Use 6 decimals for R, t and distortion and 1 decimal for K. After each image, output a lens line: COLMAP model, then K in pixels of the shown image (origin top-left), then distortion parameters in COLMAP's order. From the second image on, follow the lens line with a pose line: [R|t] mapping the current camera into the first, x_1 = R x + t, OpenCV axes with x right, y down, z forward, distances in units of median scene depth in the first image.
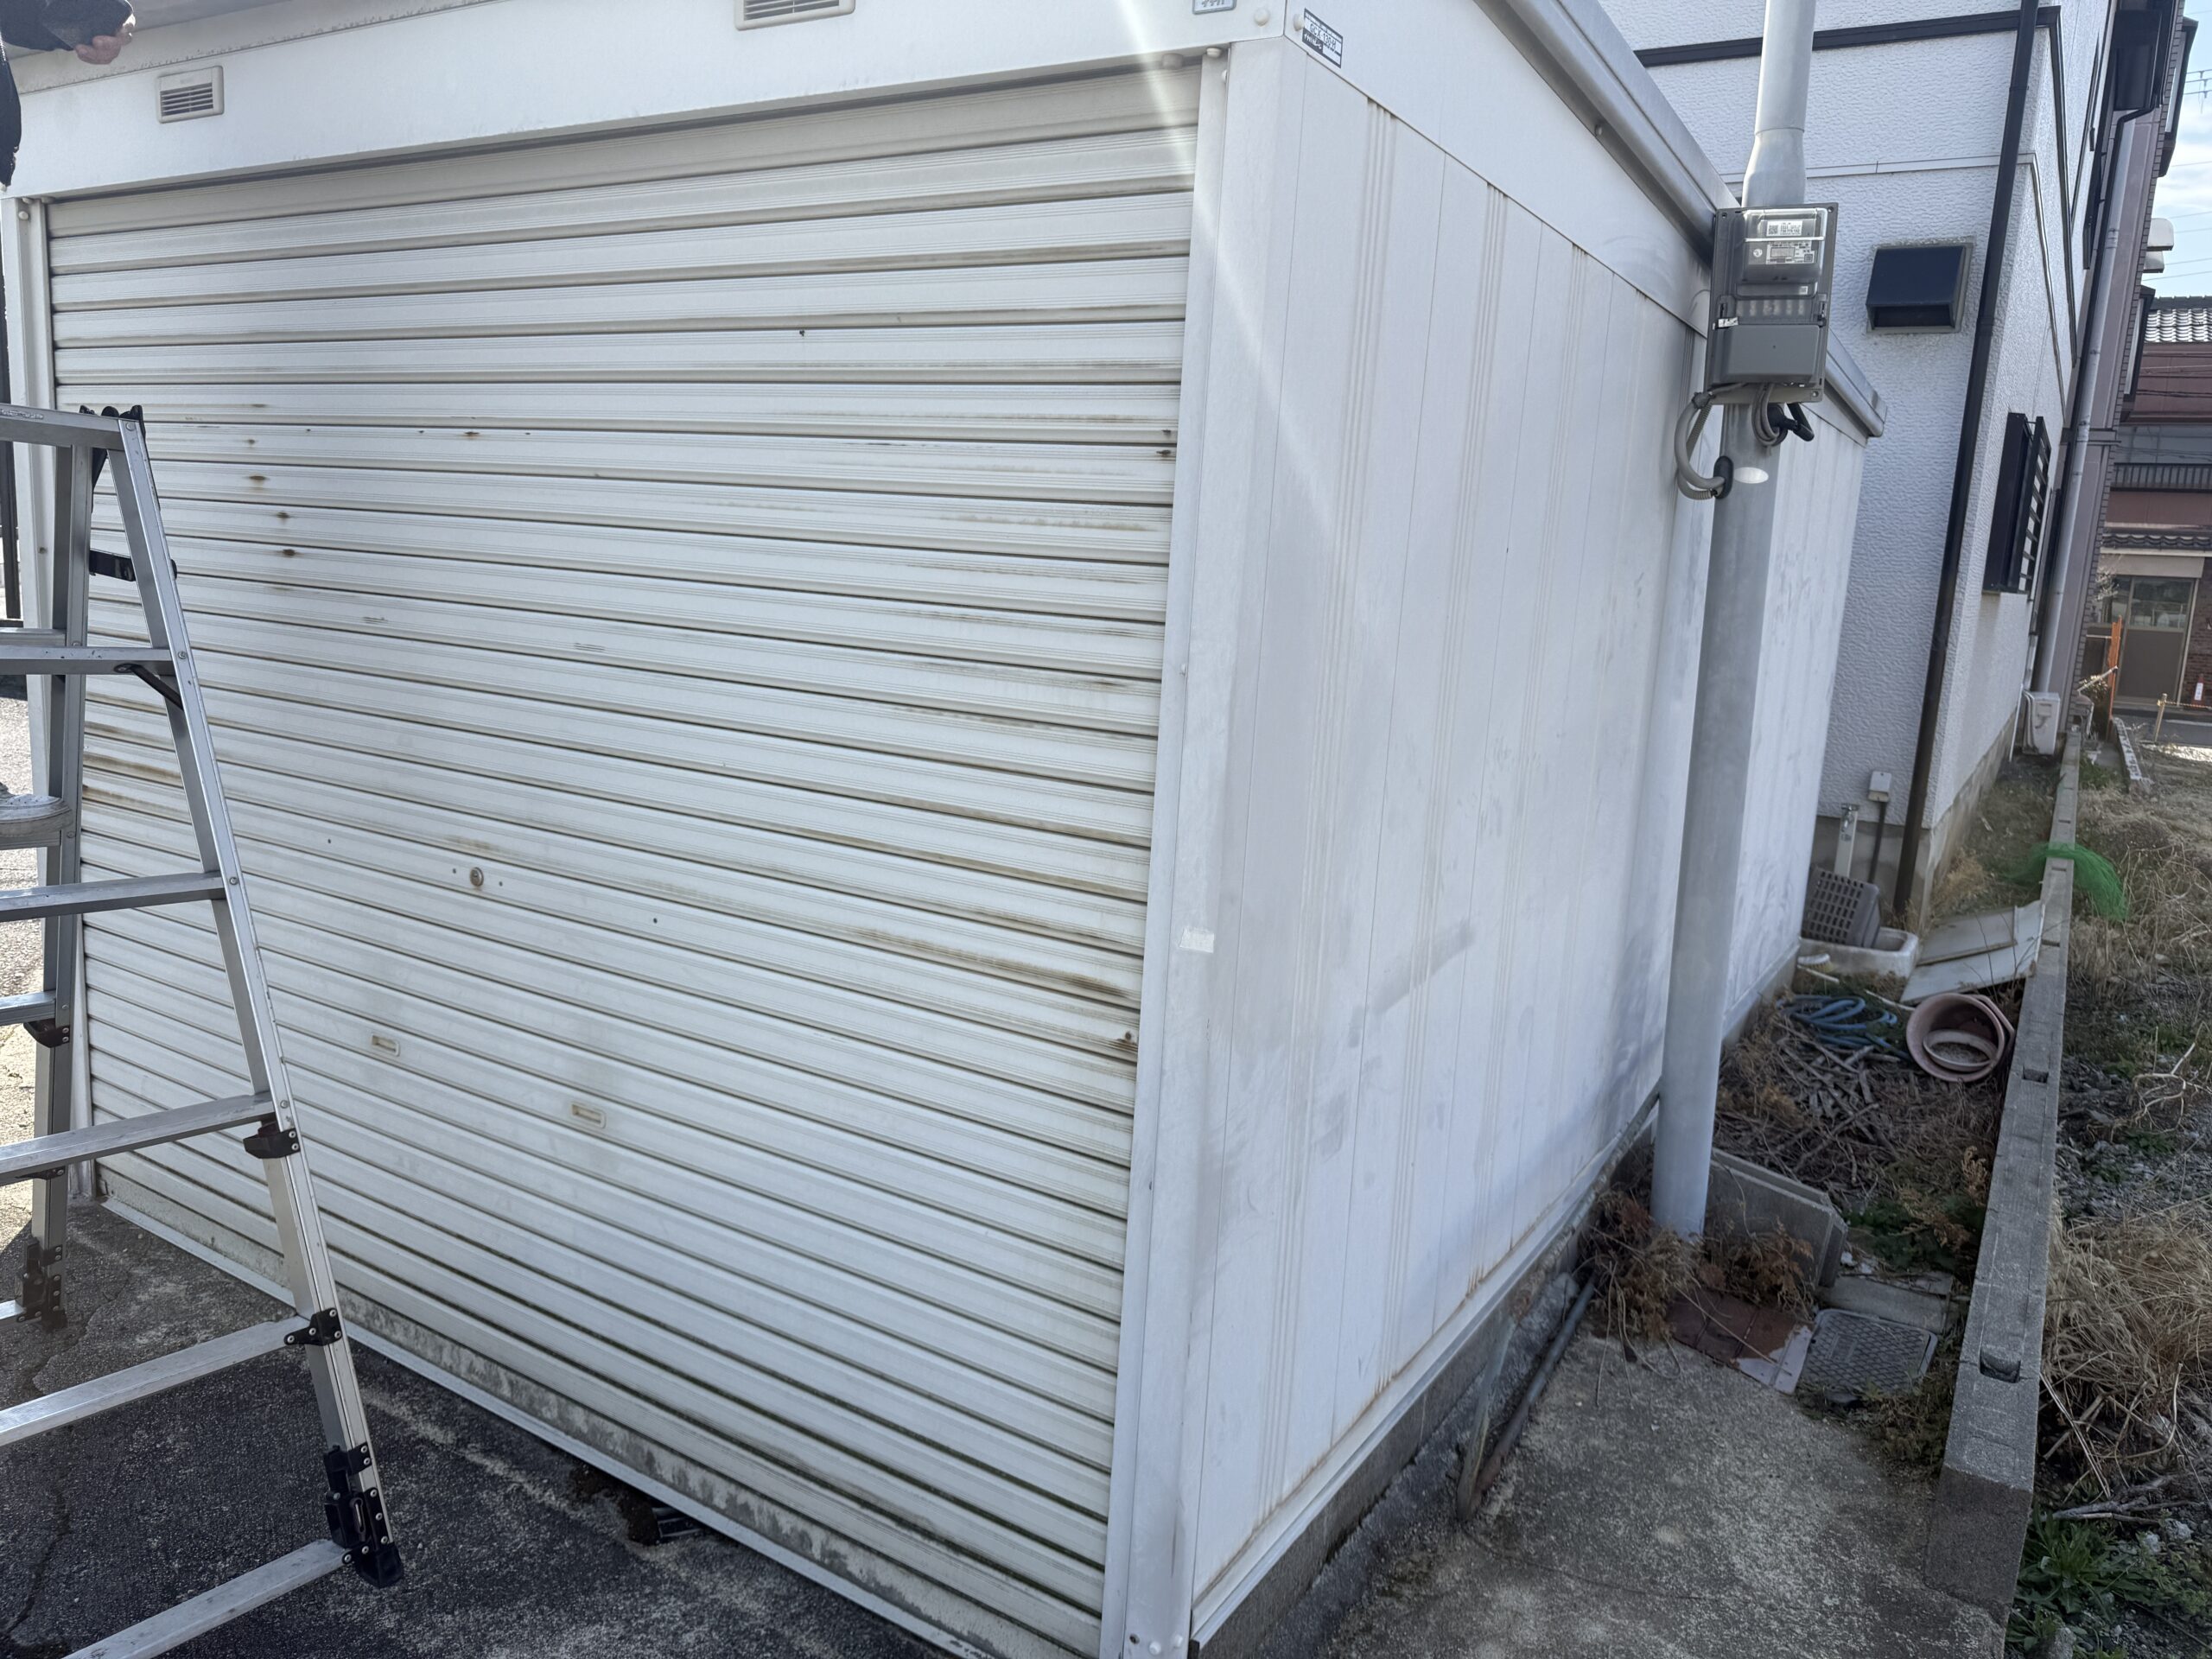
lens RADIAL K [[1578.2, 0, 1106.2], [0, 1578.2, 831.2], [0, 0, 1]] dist [0.004250, -0.000063]
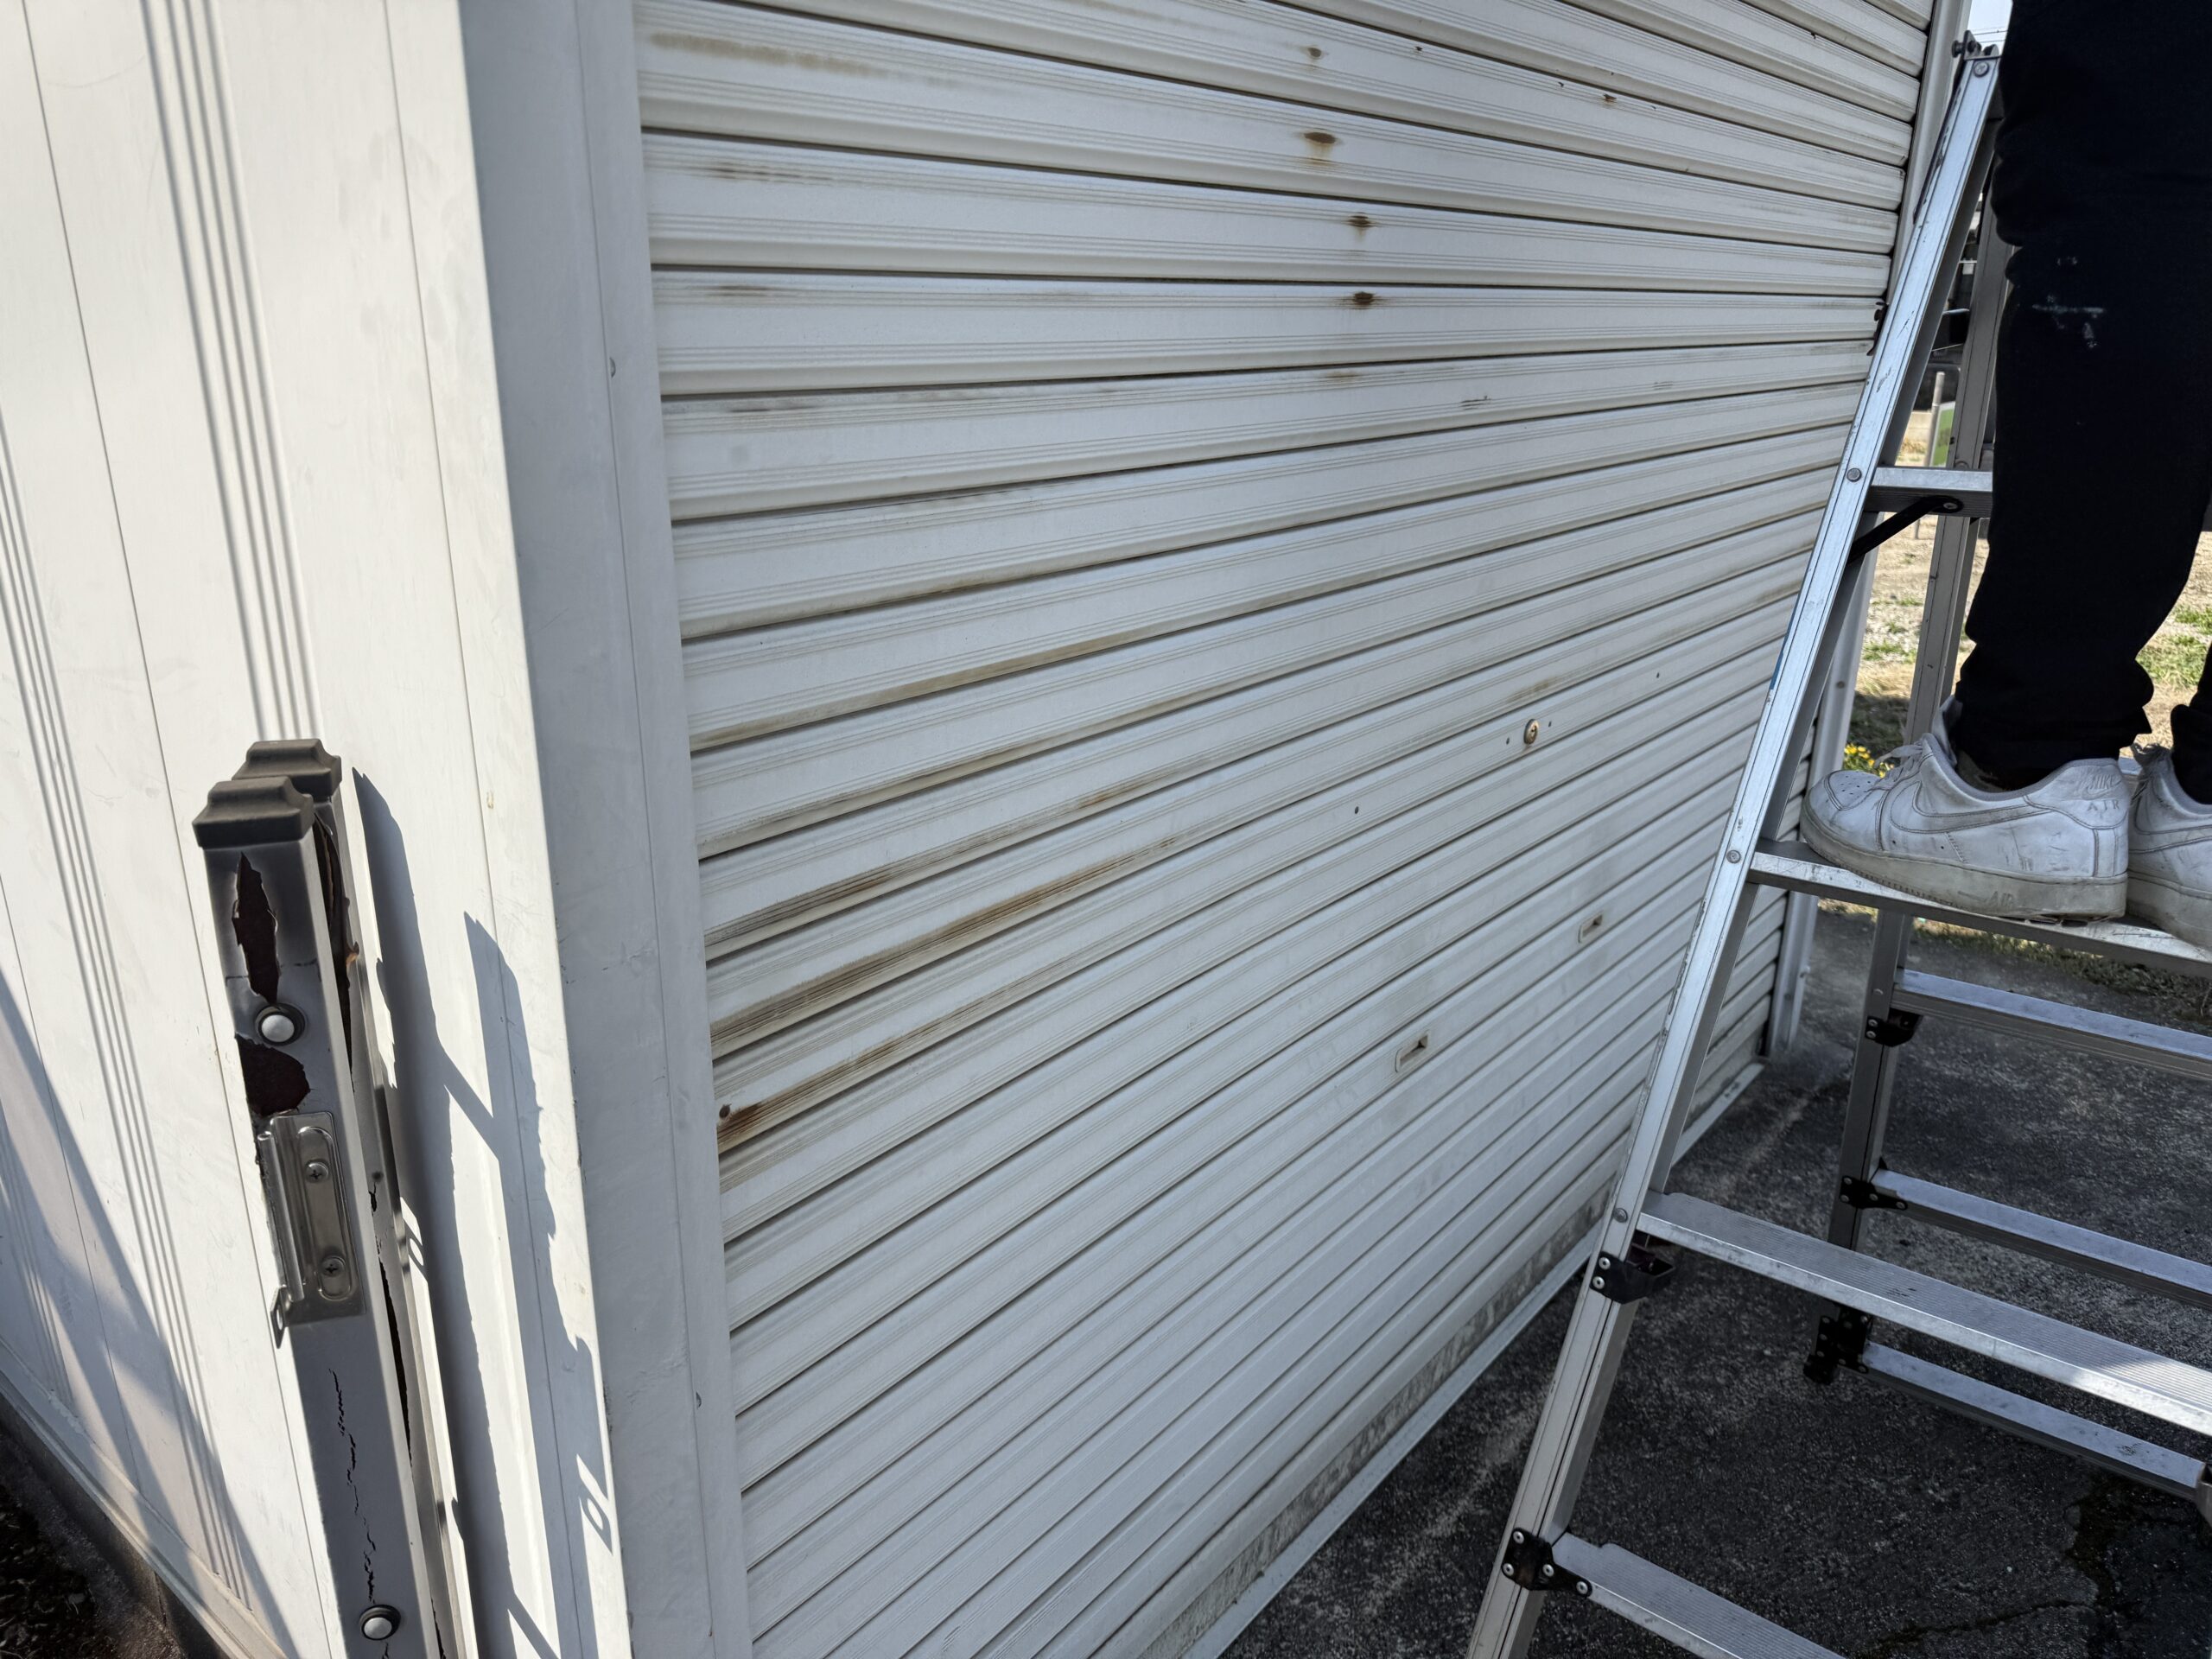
lens RADIAL K [[1578.2, 0, 1104.0], [0, 1578.2, 827.9], [0, 0, 1]] dist [0.004250, -0.000063]
pose [[0.130555, -0.384506, 0.913844, -1.054568], [0.154659, 0.918347, 0.364306, -0.217322], [-0.979304, 0.093772, 0.179362, 1.003416]]
